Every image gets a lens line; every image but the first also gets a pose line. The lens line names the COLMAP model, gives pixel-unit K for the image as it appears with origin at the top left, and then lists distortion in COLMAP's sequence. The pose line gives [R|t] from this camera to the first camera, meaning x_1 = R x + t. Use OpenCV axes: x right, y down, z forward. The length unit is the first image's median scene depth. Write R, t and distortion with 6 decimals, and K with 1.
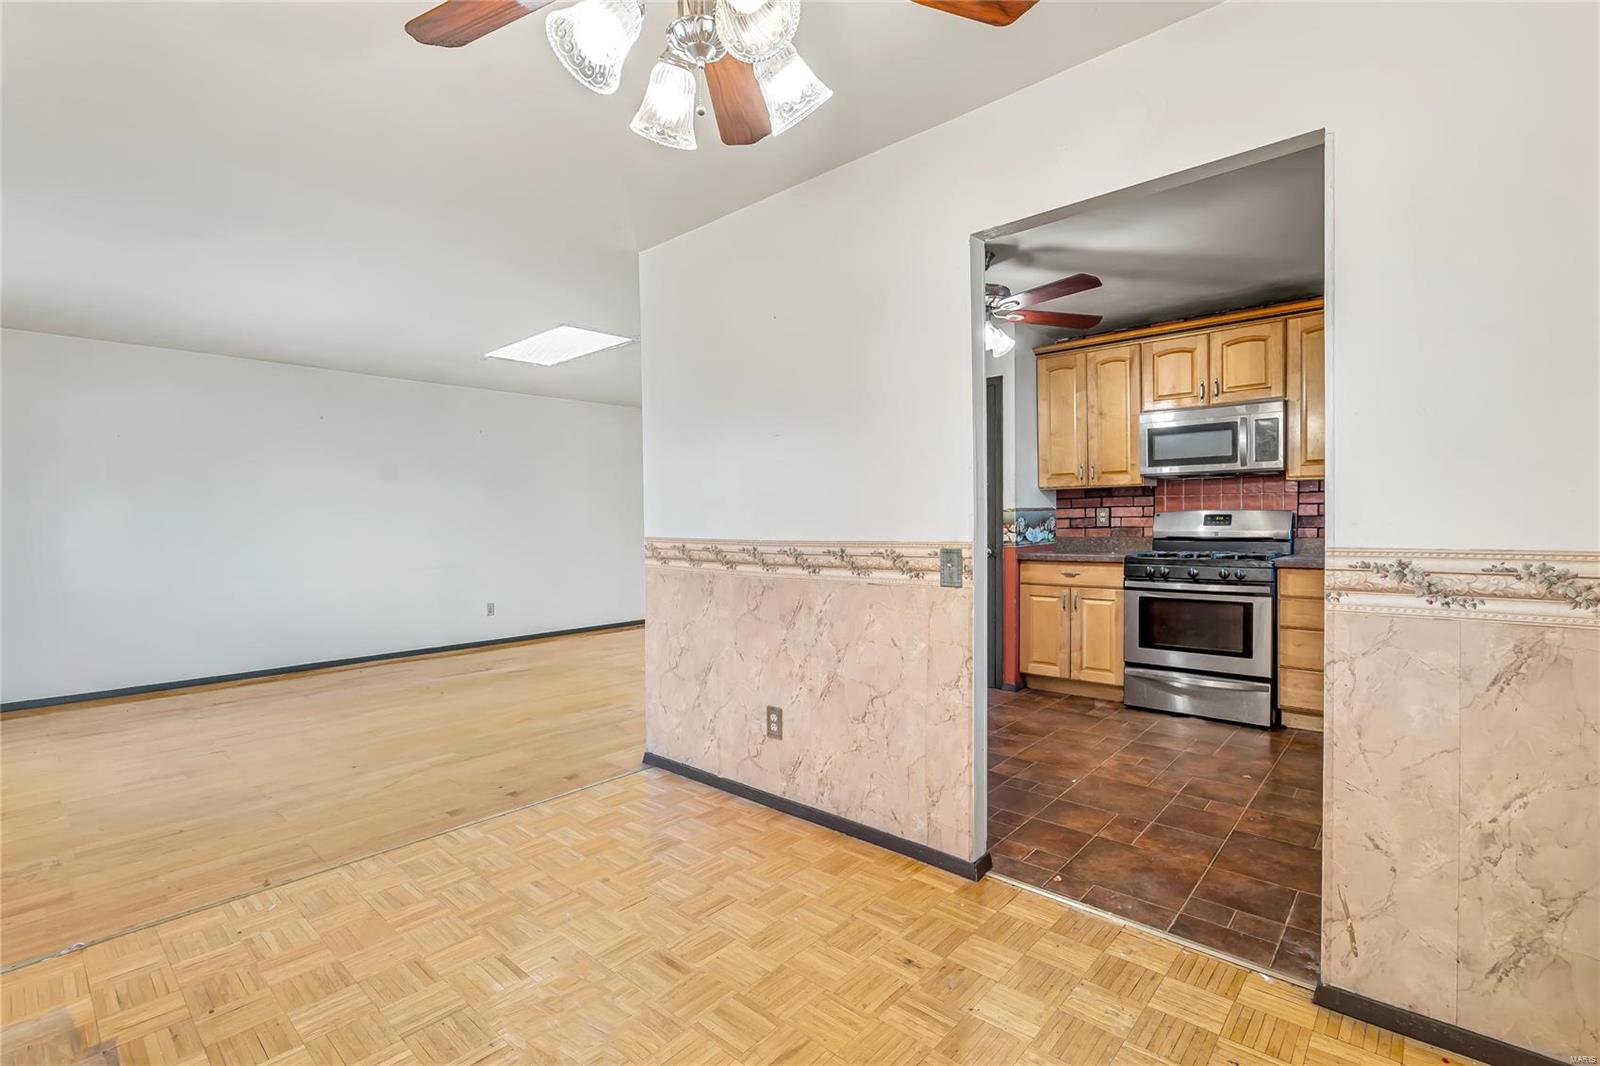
lens RADIAL K [[731.8, 0, 800.8], [0, 731.8, 533.8], [0, 0, 1]] dist [-0.004504, 0.001229]
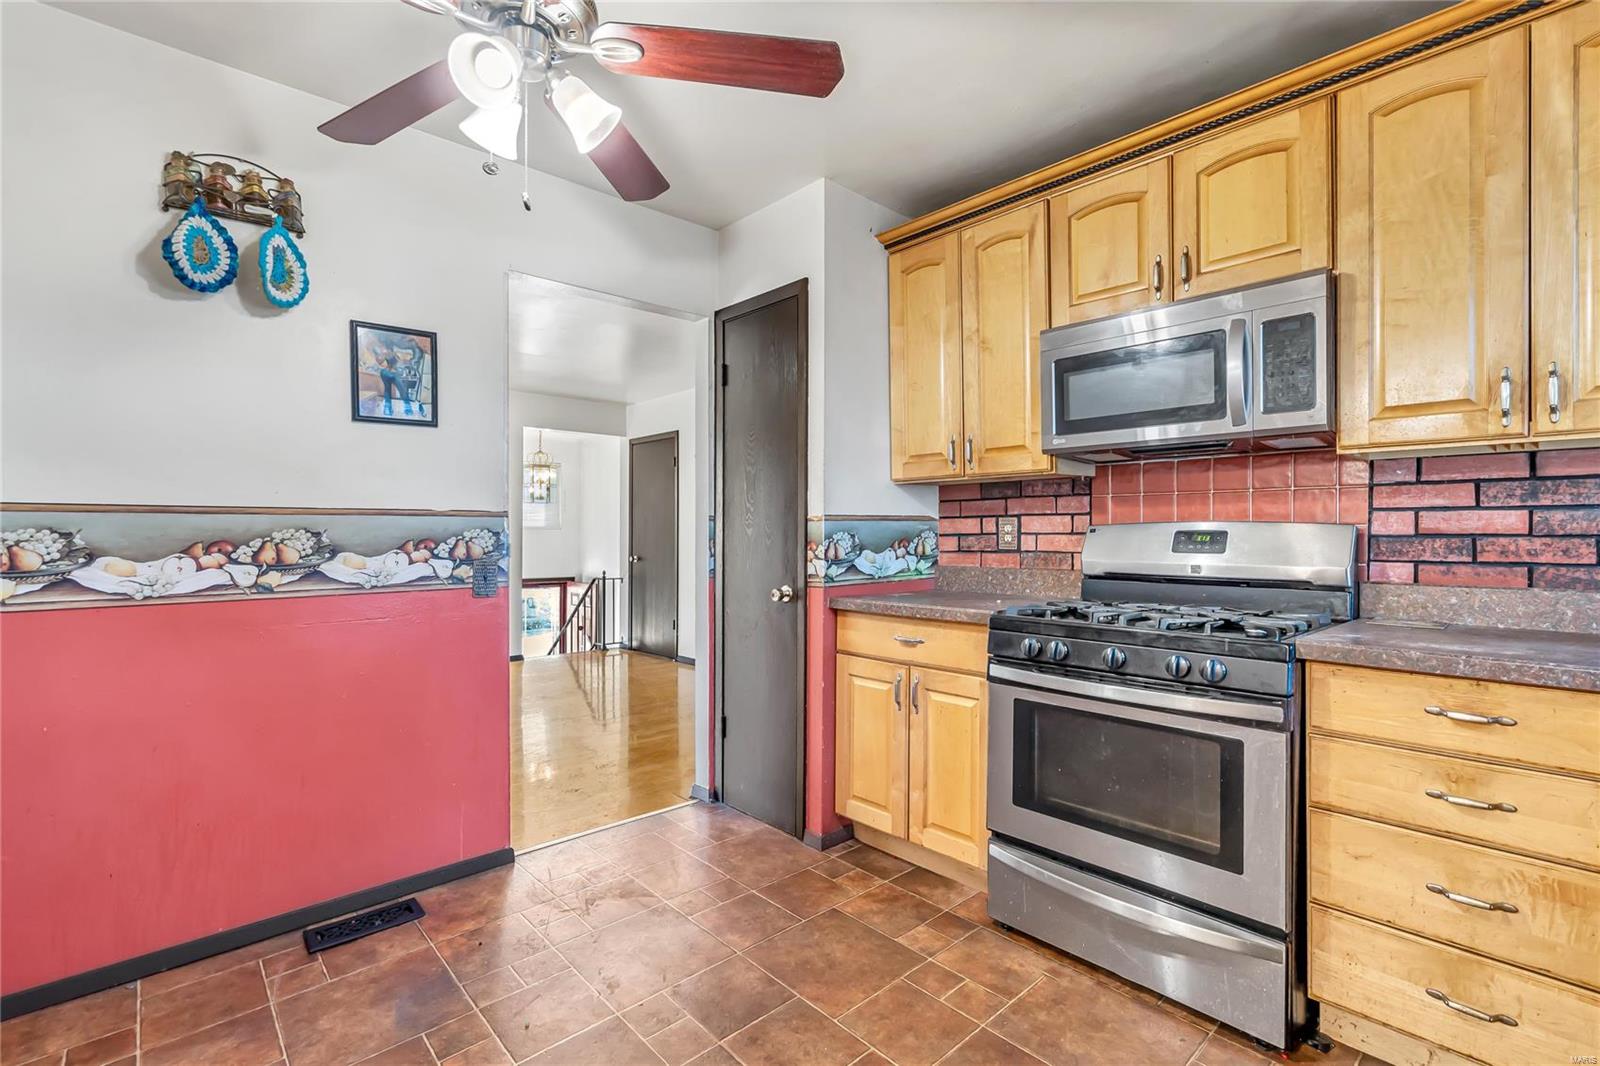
lens RADIAL K [[731.8, 0, 799.0], [0, 731.8, 530.1], [0, 0, 1]] dist [-0.004504, 0.001229]
pose [[0.994296, 0.012543, -0.105912, 0.354394], [-0.015036, 0.999628, -0.022773, -0.011488], [0.105587, 0.024235, 0.994115, 0.480803]]
